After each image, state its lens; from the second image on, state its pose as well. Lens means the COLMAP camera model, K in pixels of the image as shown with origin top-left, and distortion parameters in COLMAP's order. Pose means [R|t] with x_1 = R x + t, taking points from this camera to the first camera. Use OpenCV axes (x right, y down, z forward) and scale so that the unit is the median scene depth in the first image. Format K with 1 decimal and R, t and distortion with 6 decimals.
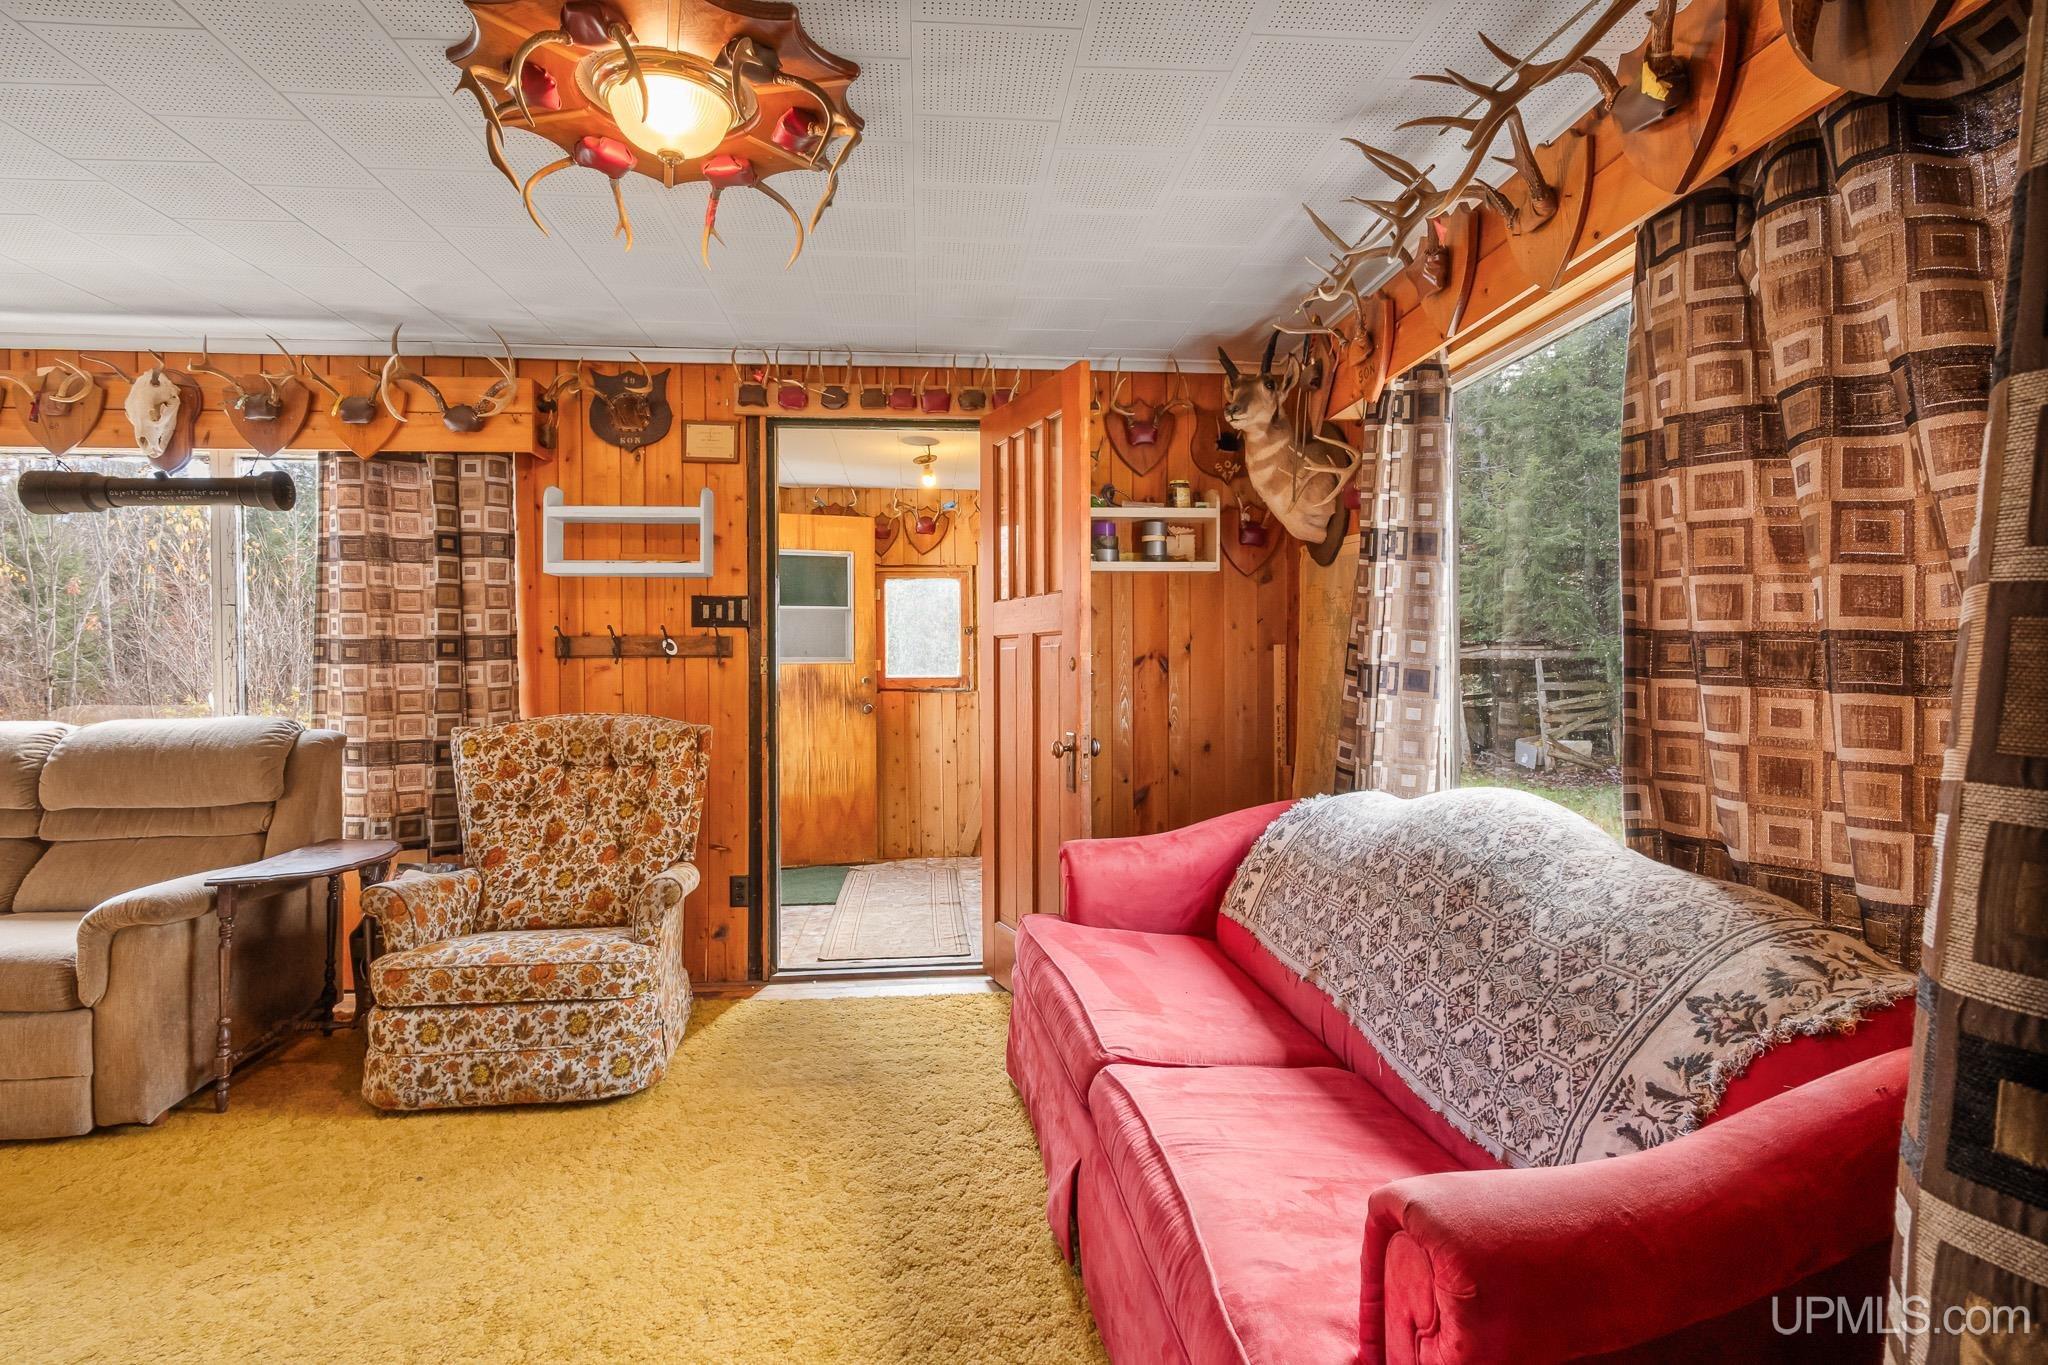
lens RADIAL K [[1032.8, 0, 1005.6], [0, 1032.8, 672.5], [0, 0, 1]] dist [-0.003089, 0.004216]
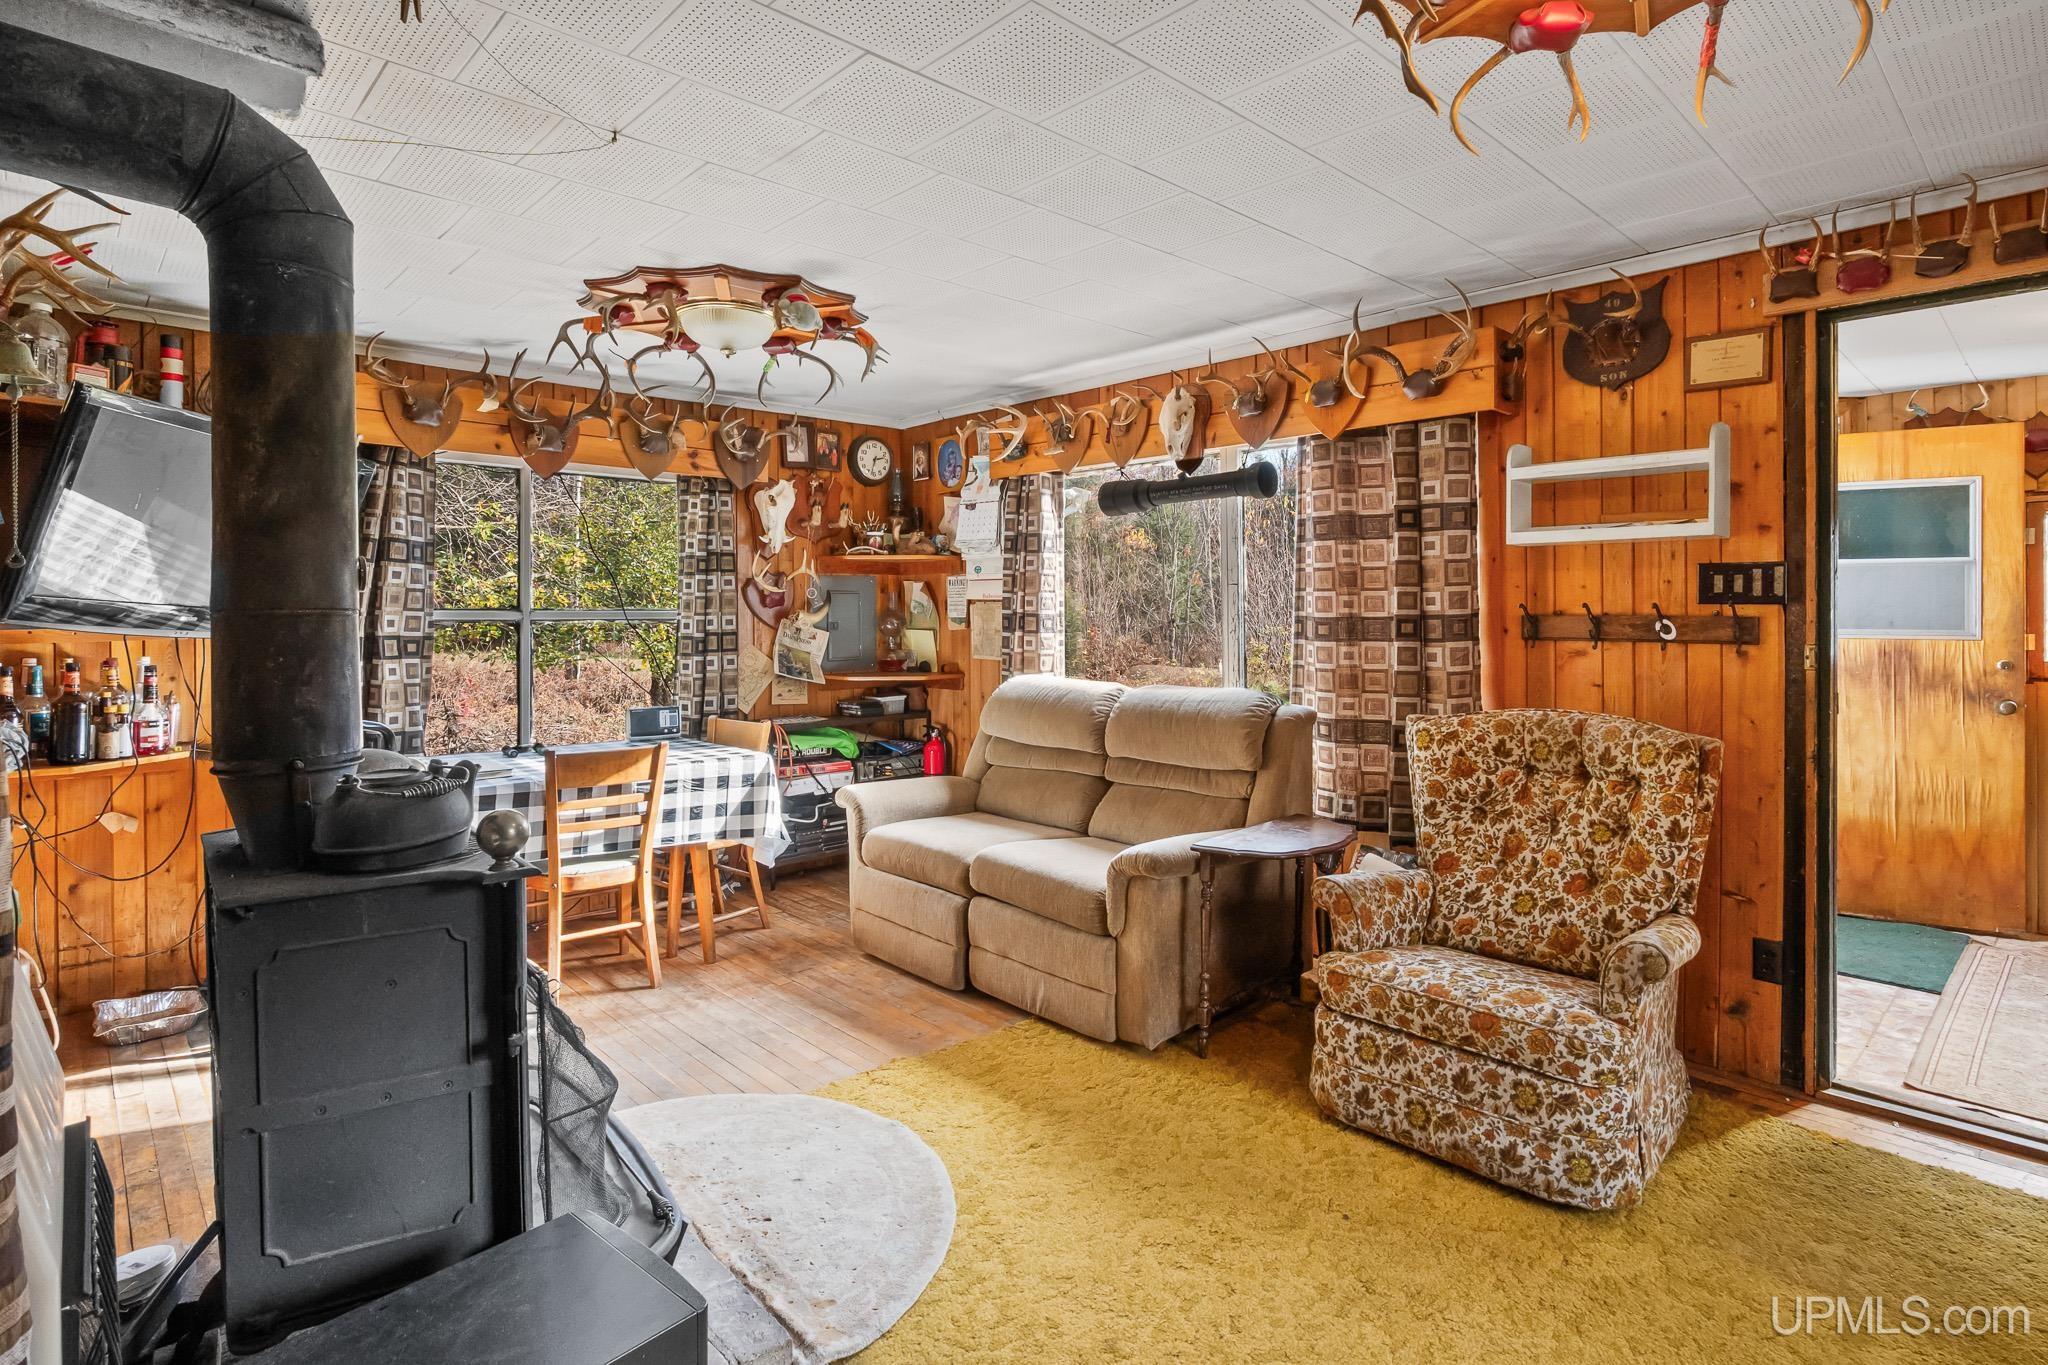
lens RADIAL K [[1032.8, 0, 1050.0], [0, 1032.8, 610.4], [0, 0, 1]] dist [-0.003089, 0.004216]
pose [[0.634869, 0.006069, -0.772596, -0.016040], [-0.007454, 0.999971, 0.001729, -0.040341], [0.772584, 0.004661, 0.634895, 0.147228]]
